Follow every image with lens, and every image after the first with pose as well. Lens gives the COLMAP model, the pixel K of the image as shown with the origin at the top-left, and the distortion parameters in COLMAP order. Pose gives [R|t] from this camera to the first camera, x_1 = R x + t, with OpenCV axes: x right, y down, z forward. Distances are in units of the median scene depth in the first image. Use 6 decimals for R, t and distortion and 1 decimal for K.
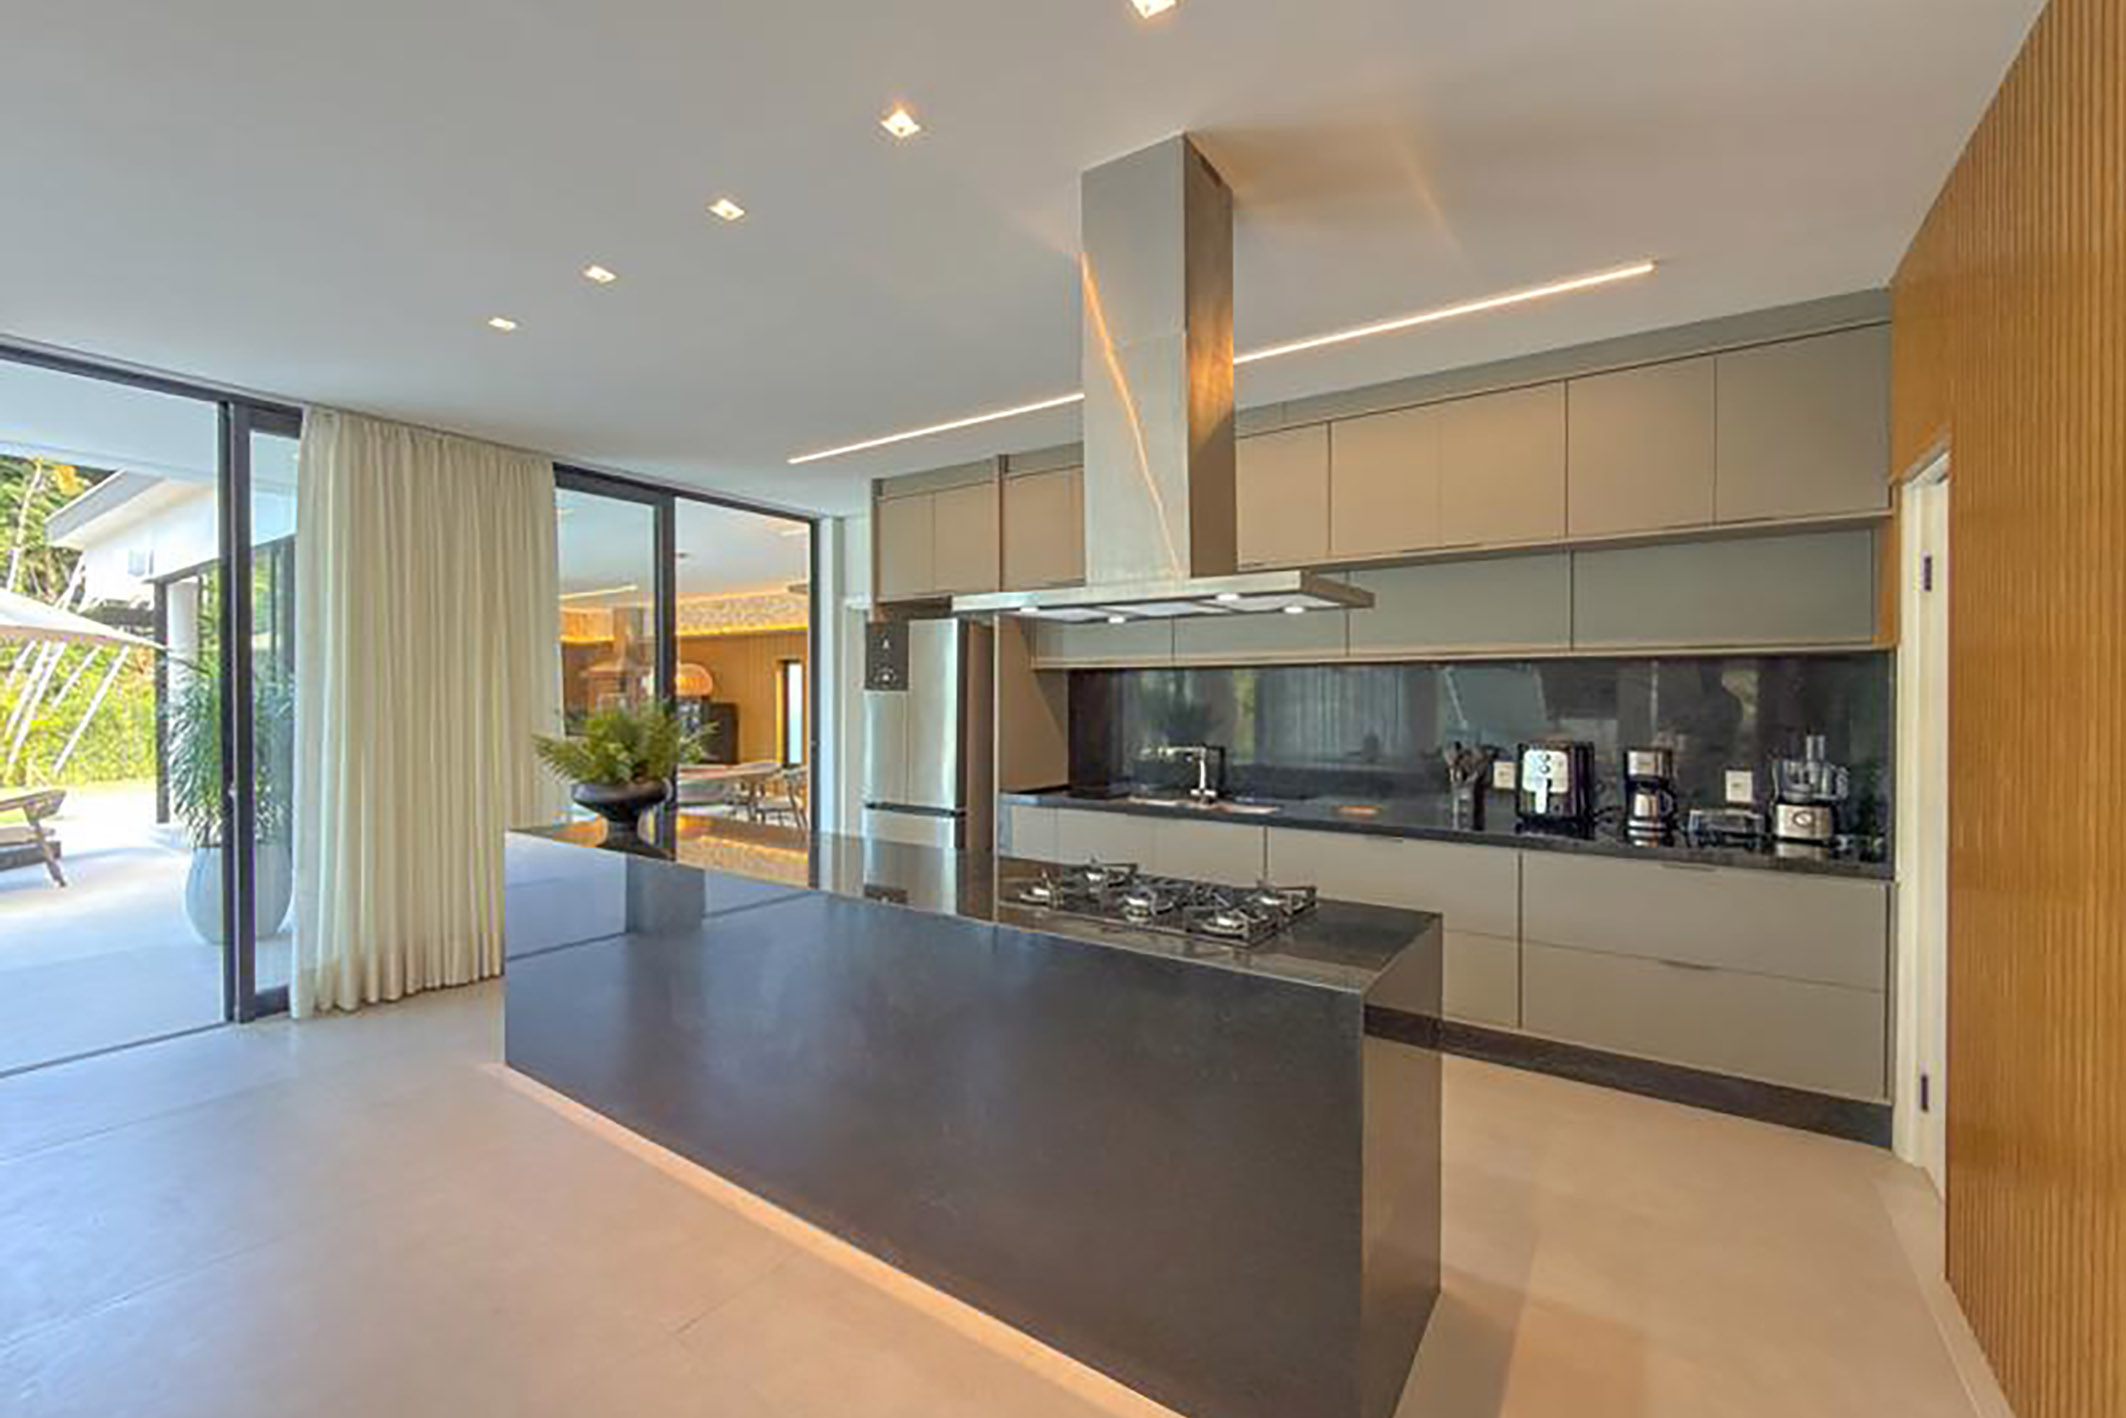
lens RADIAL K [[868.3, 0, 1078.6], [0, 868.3, 705.2], [0, 0, 1]] dist [0.001712, 0.000377]
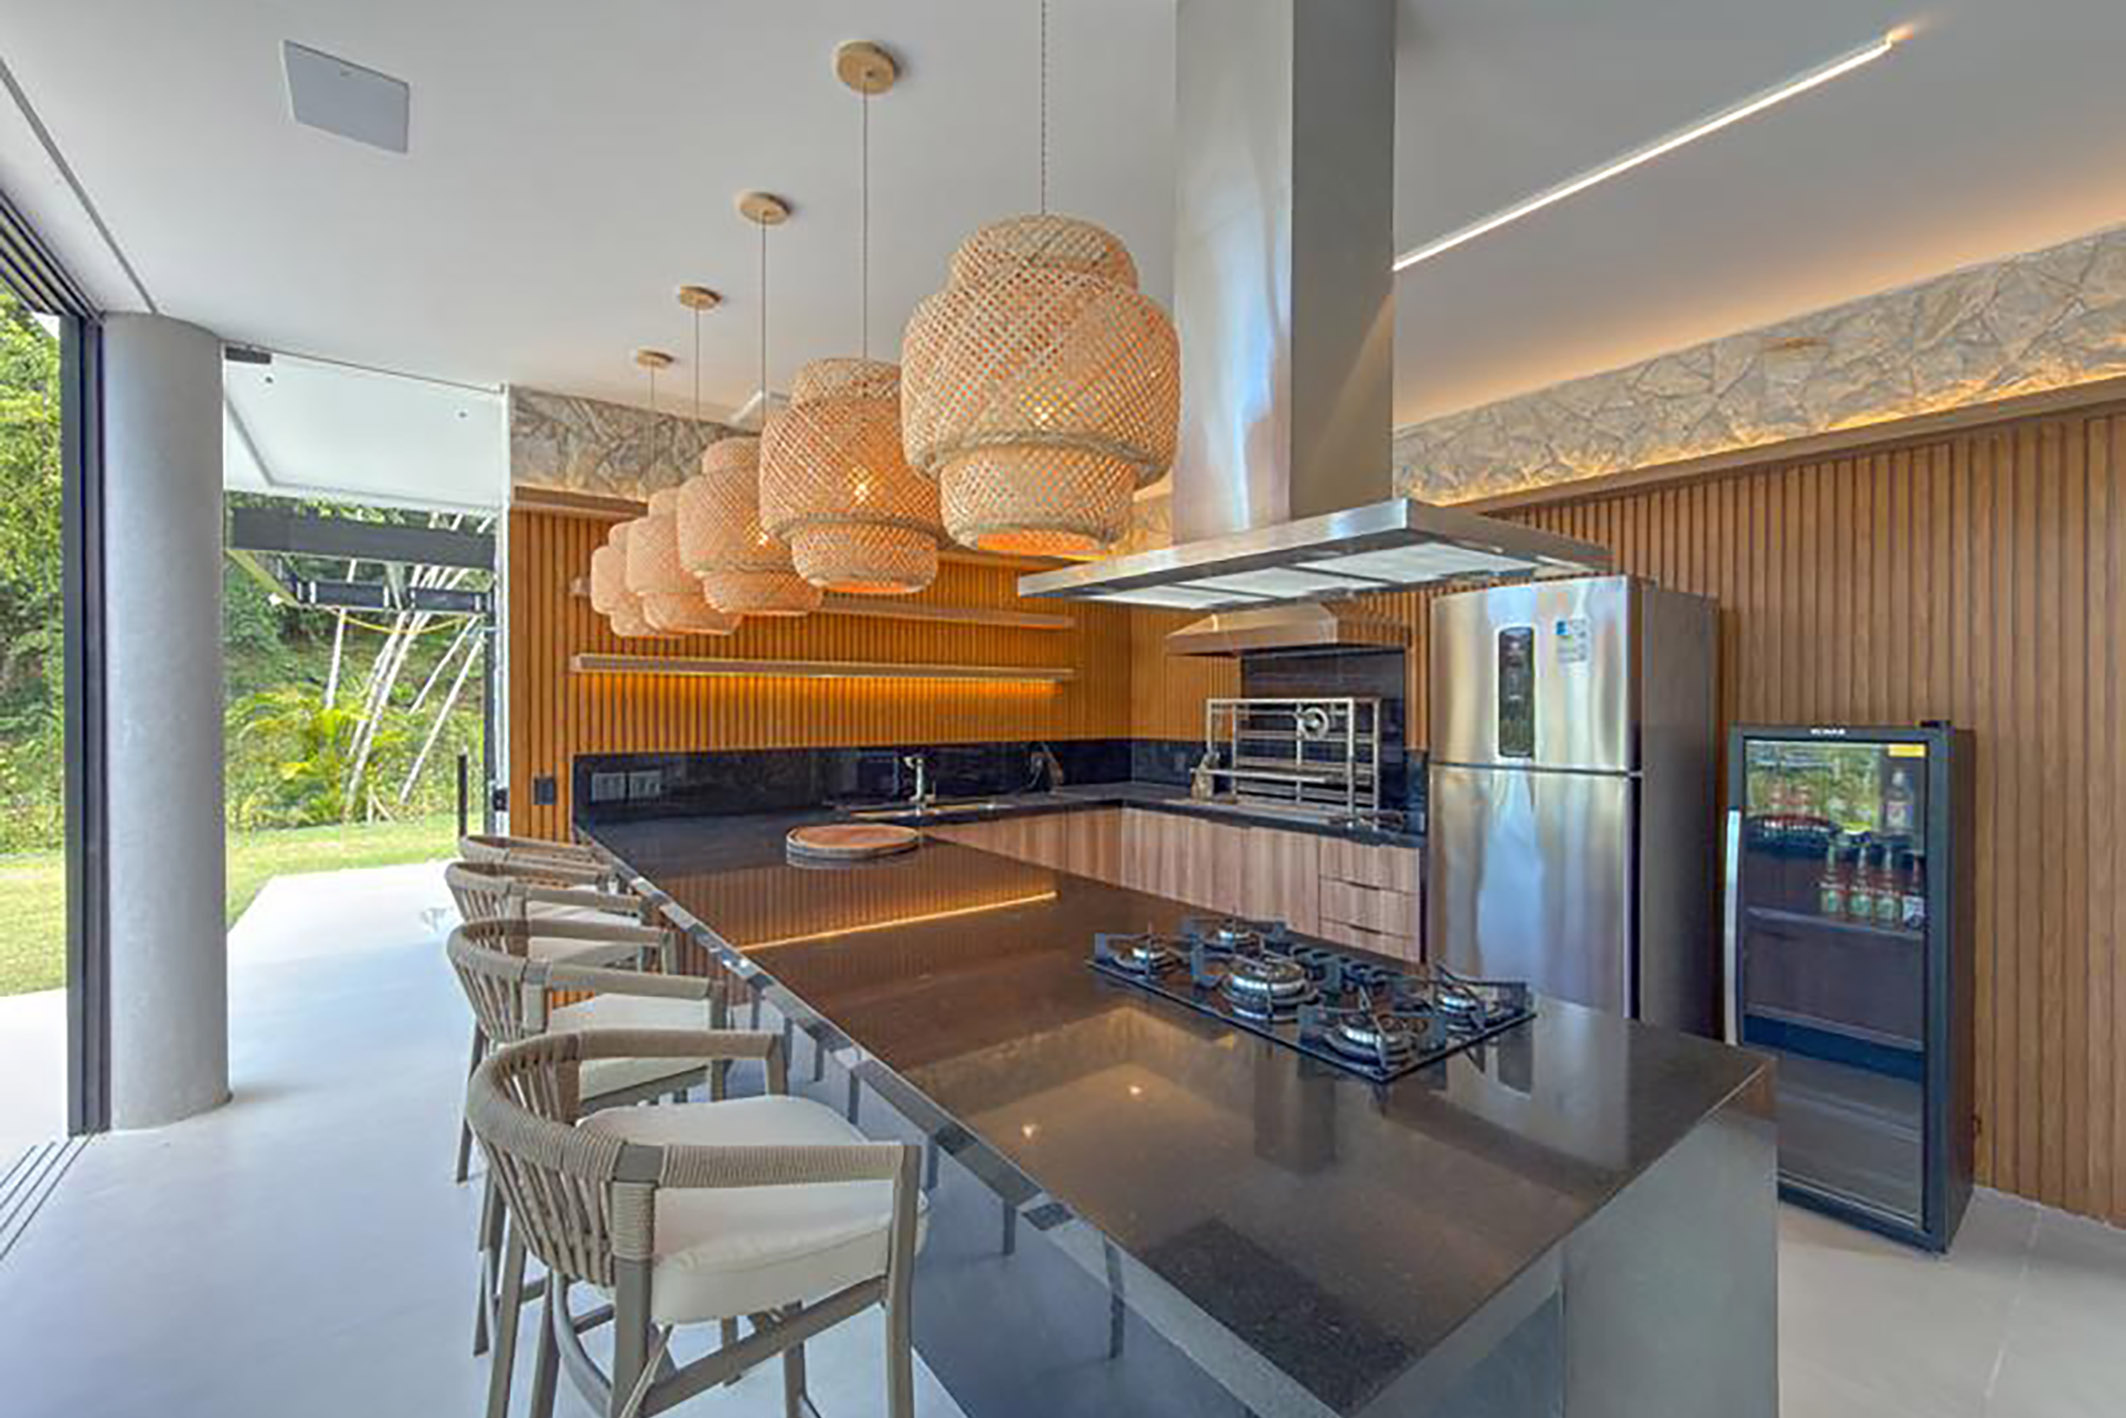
lens RADIAL K [[869.7, 0, 1063.0], [0, 869.7, 709.0], [0, 0, 1]] dist [0.003541, 0.000002]
pose [[0.938966, 0.000368, -0.344011, -1.248392], [-0.001173, 0.999997, -0.002132, -0.017234], [0.344009, 0.002406, 0.938963, 1.658935]]
